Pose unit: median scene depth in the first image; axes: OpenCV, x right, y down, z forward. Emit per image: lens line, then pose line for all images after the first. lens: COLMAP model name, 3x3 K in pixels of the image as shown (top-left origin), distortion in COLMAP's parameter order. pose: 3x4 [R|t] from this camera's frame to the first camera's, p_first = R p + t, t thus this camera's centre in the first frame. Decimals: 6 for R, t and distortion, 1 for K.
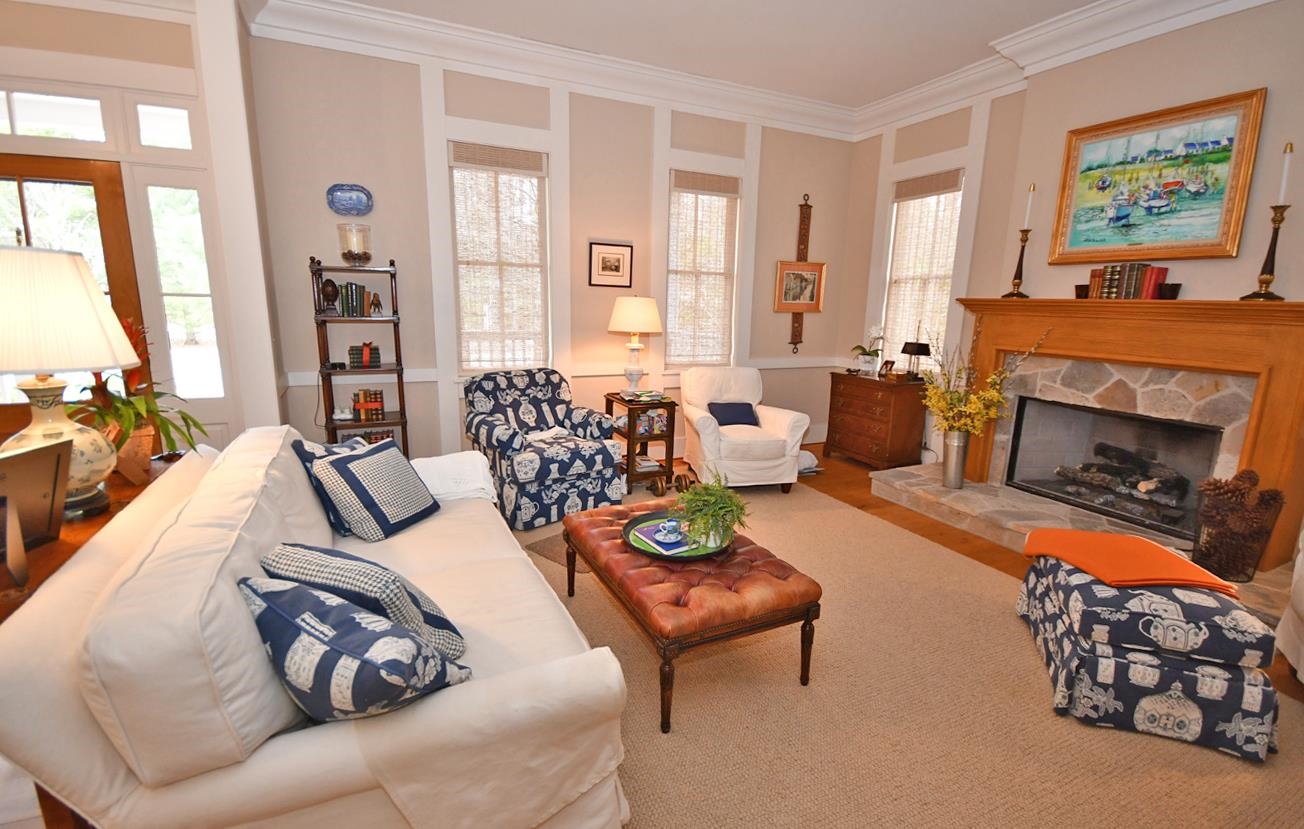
lens RADIAL K [[586.4, 0, 652.0], [0, 586.4, 414.5], [0, 0, 1]] dist [0.002185, 0.000836]
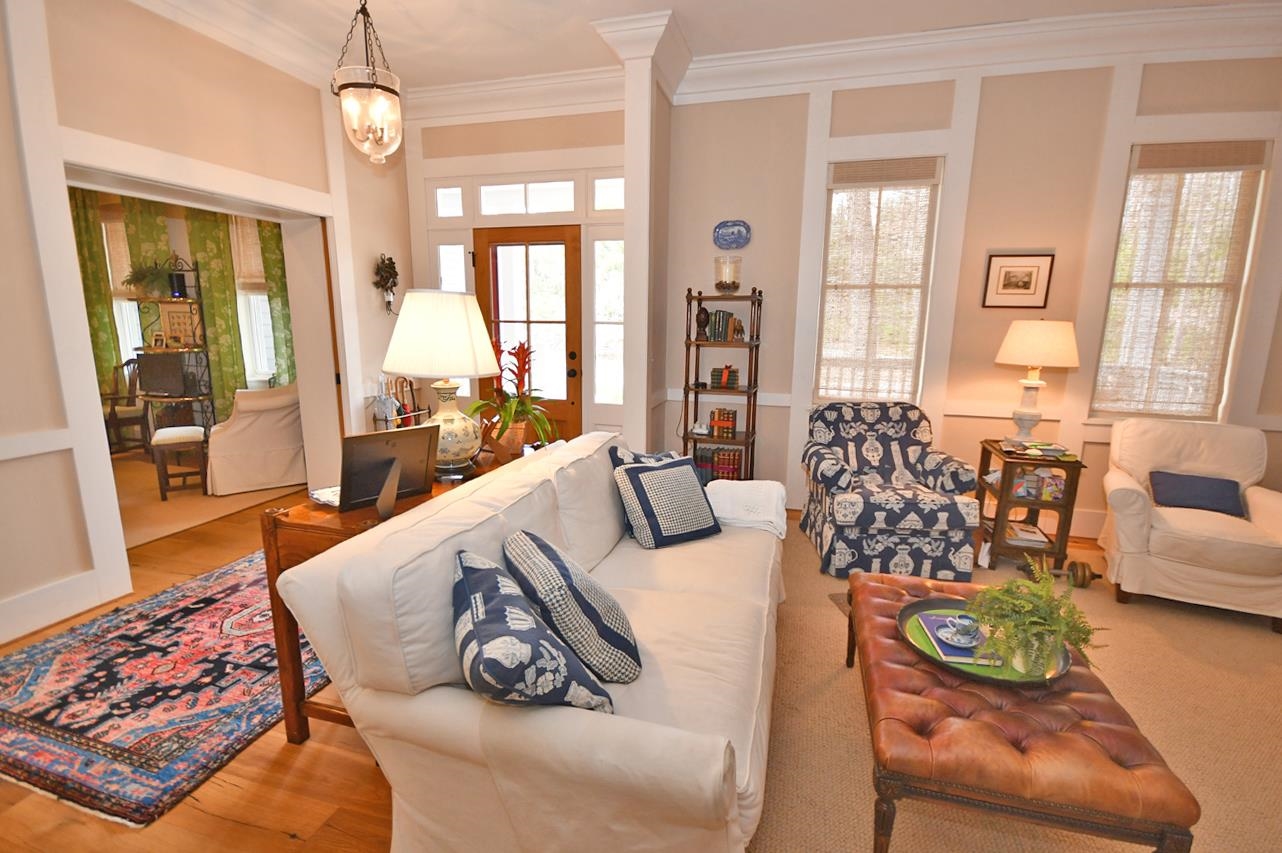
lens RADIAL K [[585.1, 0, 658.5], [0, 585.1, 430.1], [0, 0, 1]] dist [-0.000249, -0.000208]
pose [[0.748979, 0.110928, -0.653242, 0.135127], [-0.122144, 0.992105, 0.028426, -0.020028], [0.651238, 0.058499, 0.756616, 0.112221]]
